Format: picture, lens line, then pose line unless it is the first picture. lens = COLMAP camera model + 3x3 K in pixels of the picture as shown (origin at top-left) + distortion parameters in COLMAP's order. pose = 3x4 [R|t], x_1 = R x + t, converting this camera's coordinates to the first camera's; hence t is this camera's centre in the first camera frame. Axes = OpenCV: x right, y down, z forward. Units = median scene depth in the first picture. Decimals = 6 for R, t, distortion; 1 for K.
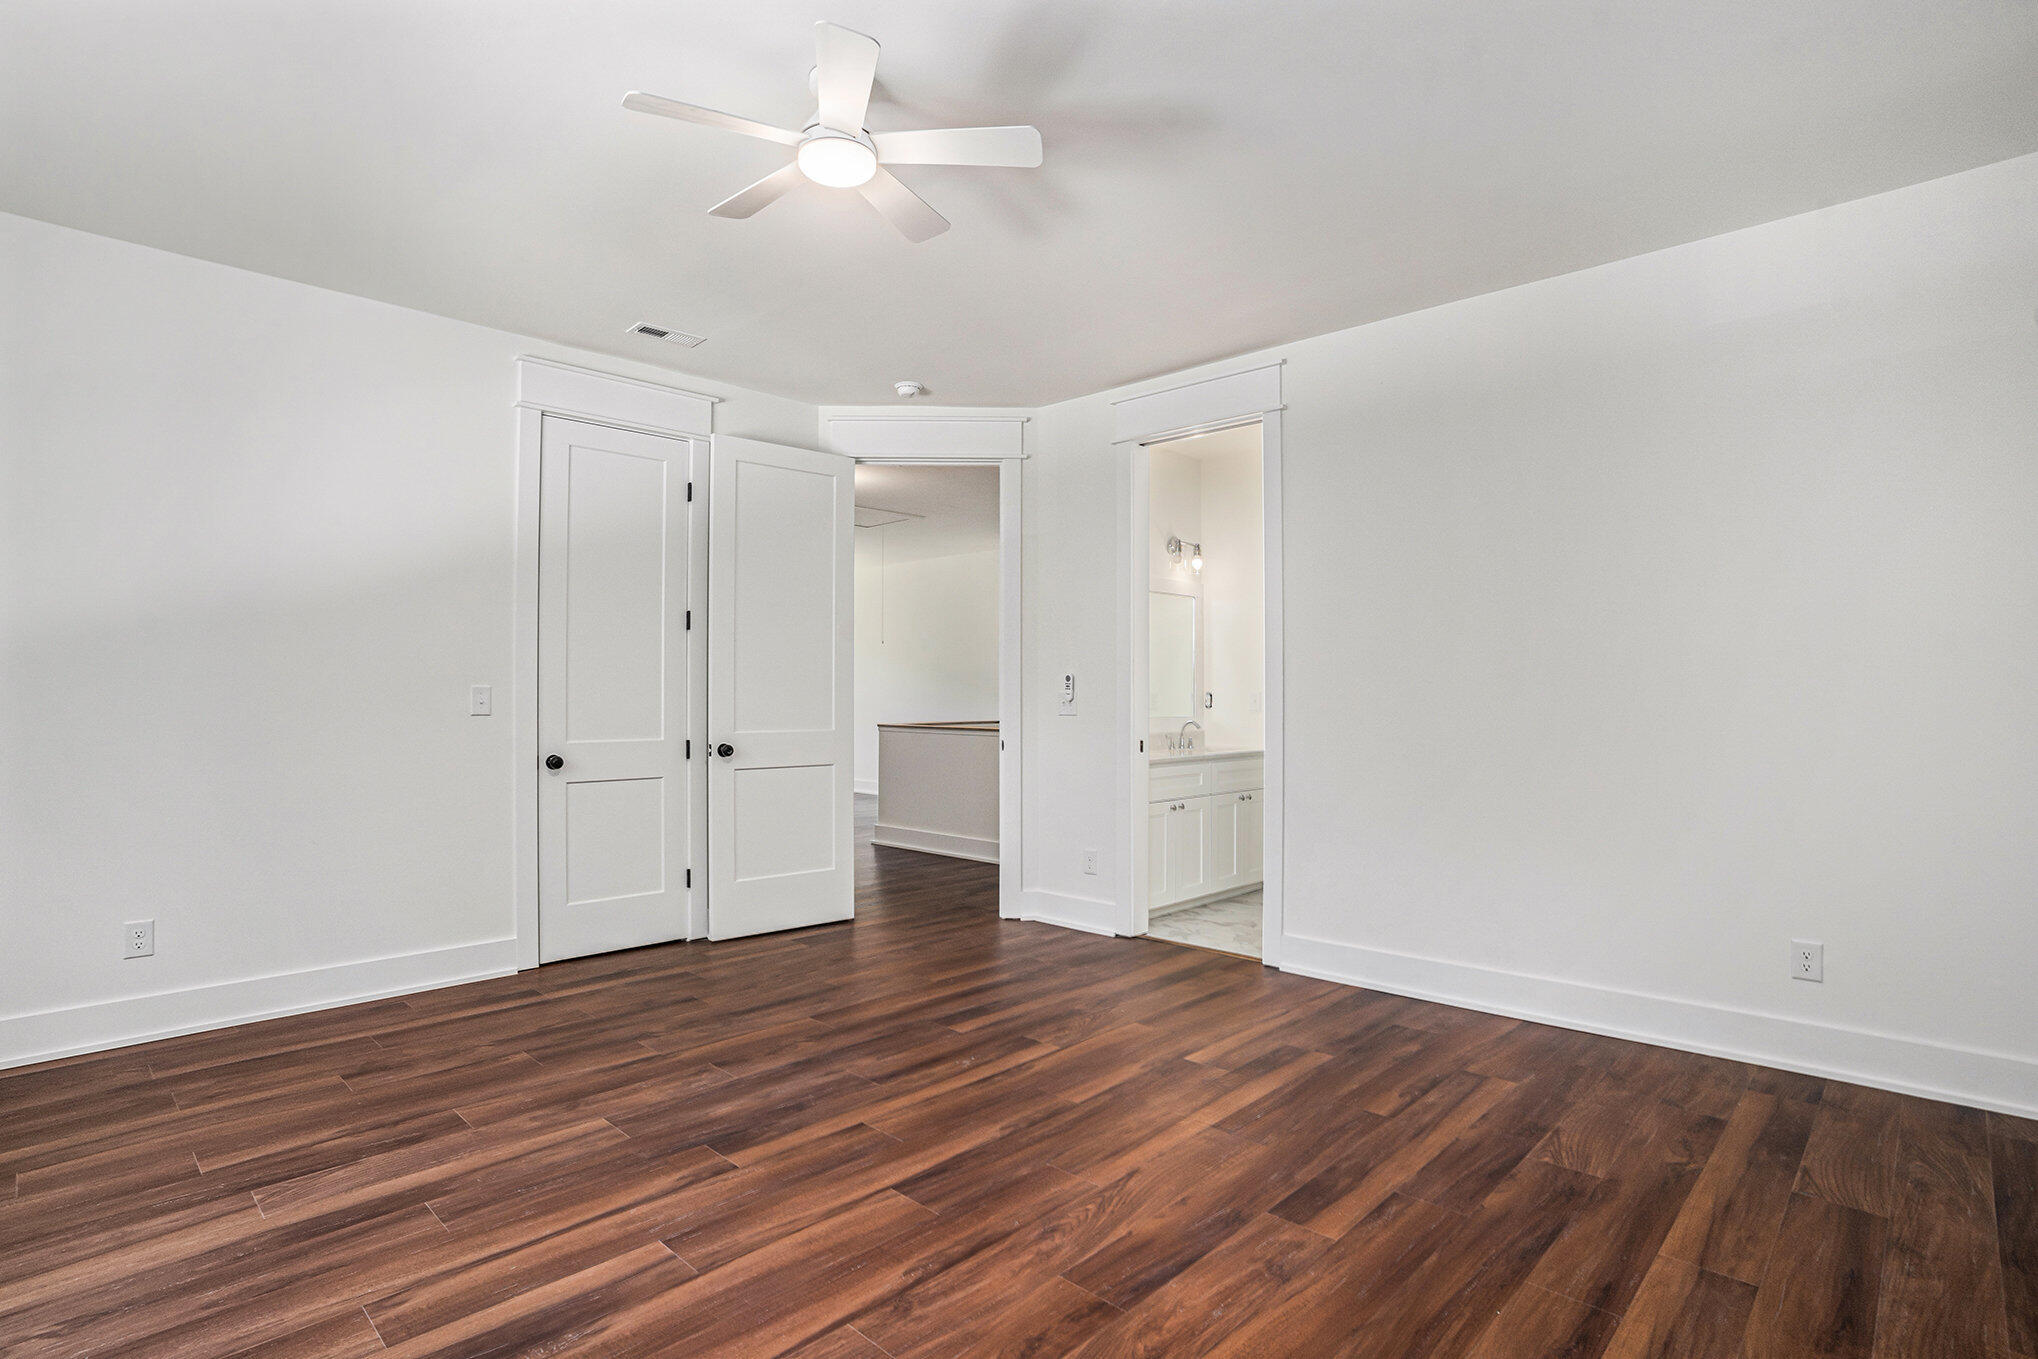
lens RADIAL K [[997.0, 0, 1019.6], [0, 997.0, 685.0], [0, 0, 1]] dist [-0.000342, 0.000952]
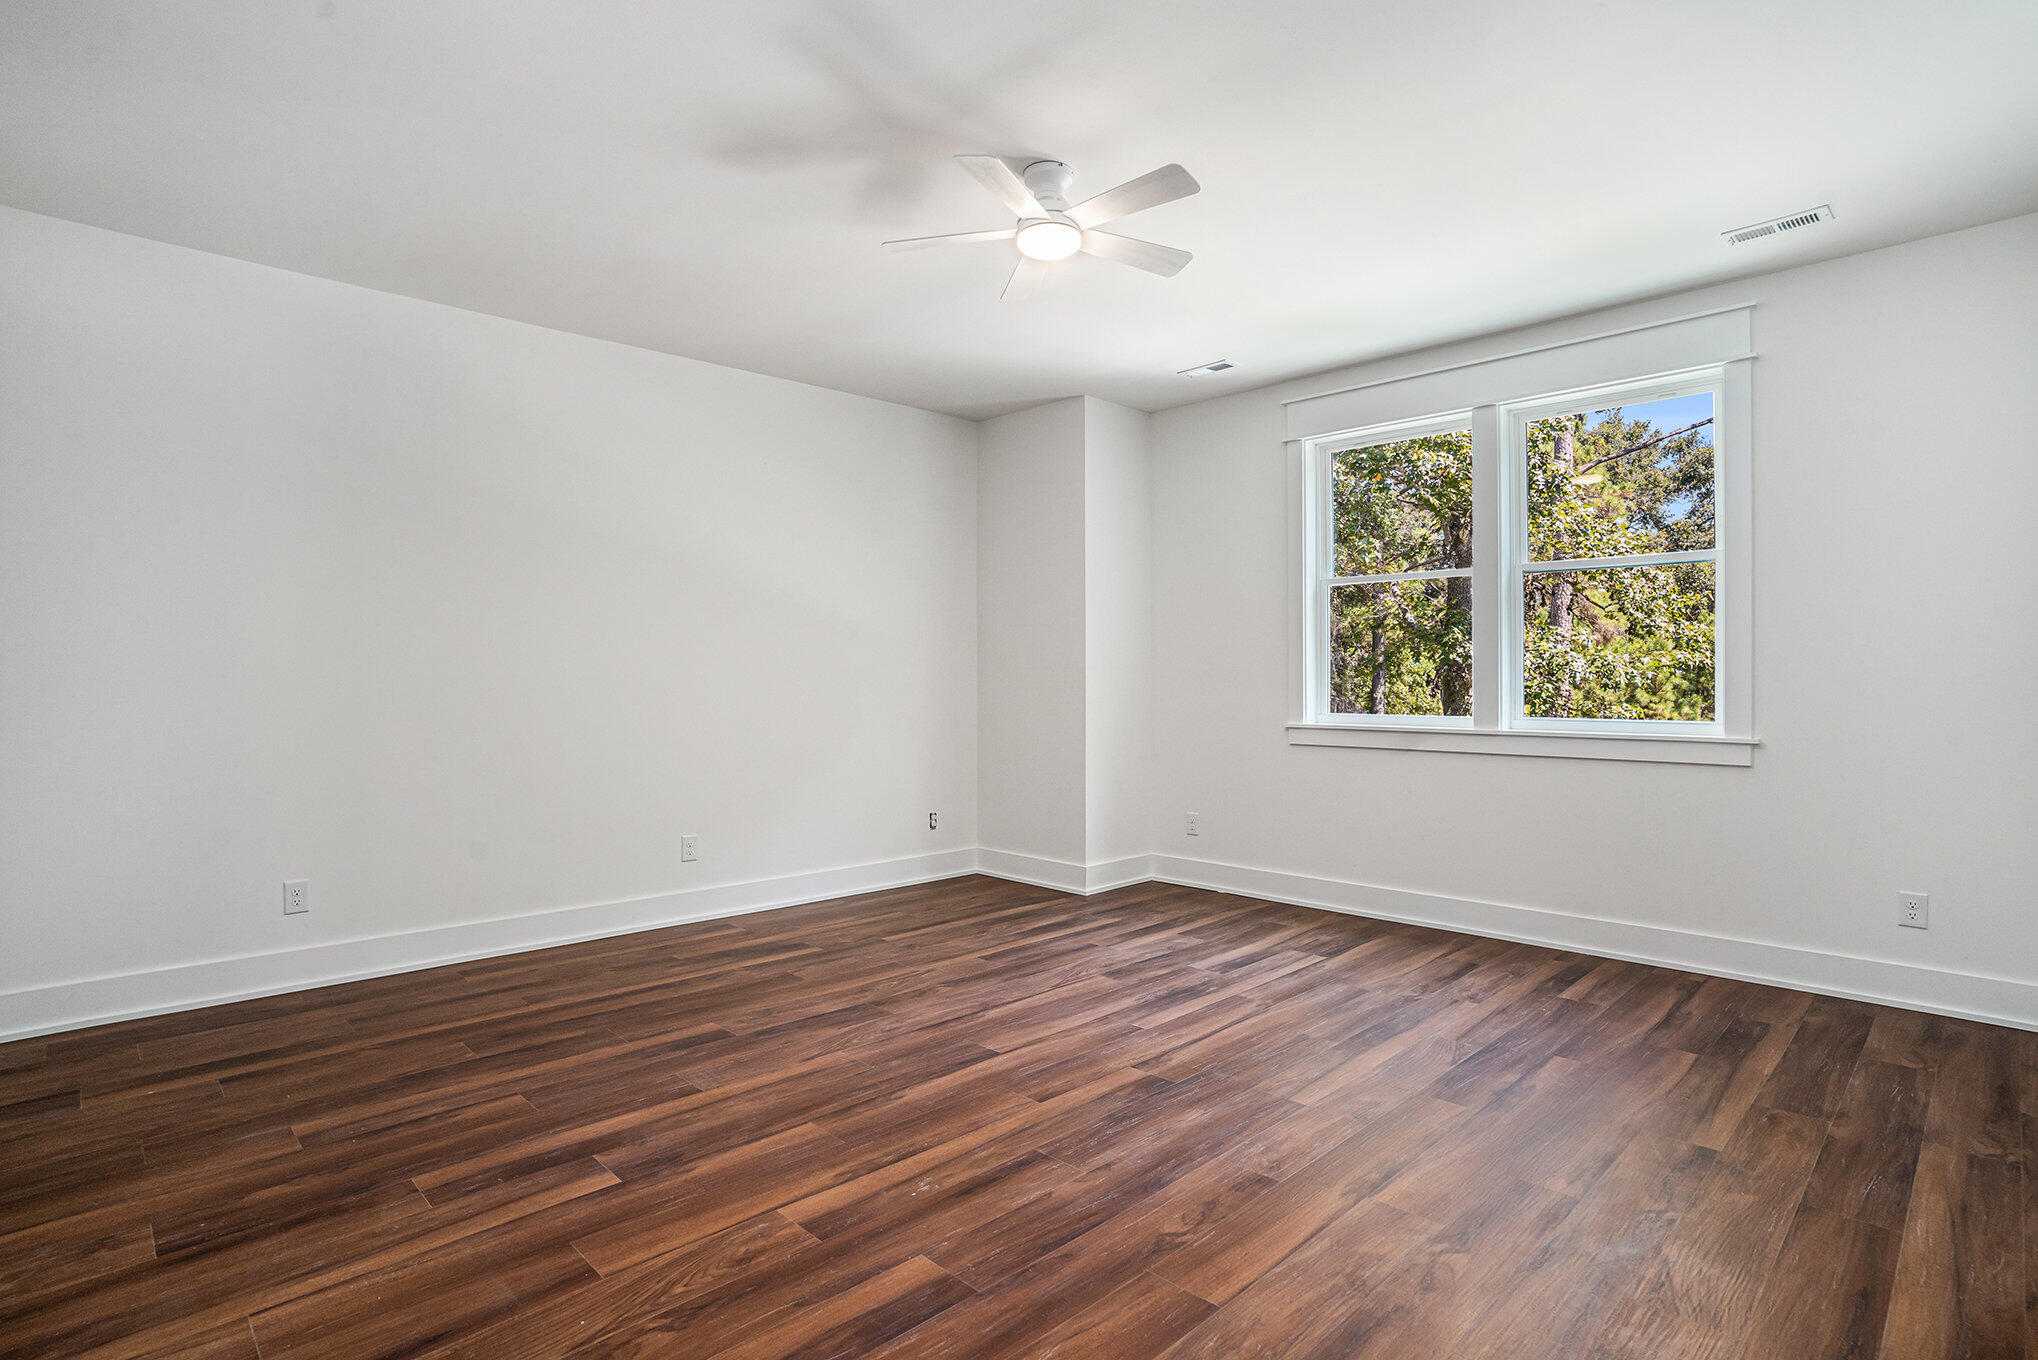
lens RADIAL K [[997.0, 0, 1014.8], [0, 997.0, 679.1], [0, 0, 1]] dist [-0.000342, 0.000952]
pose [[-0.999375, 0.003366, 0.035180, -0.180123], [0.003017, 0.999946, -0.009967, 0.027688], [-0.035211, -0.009855, -0.999331, 2.135452]]
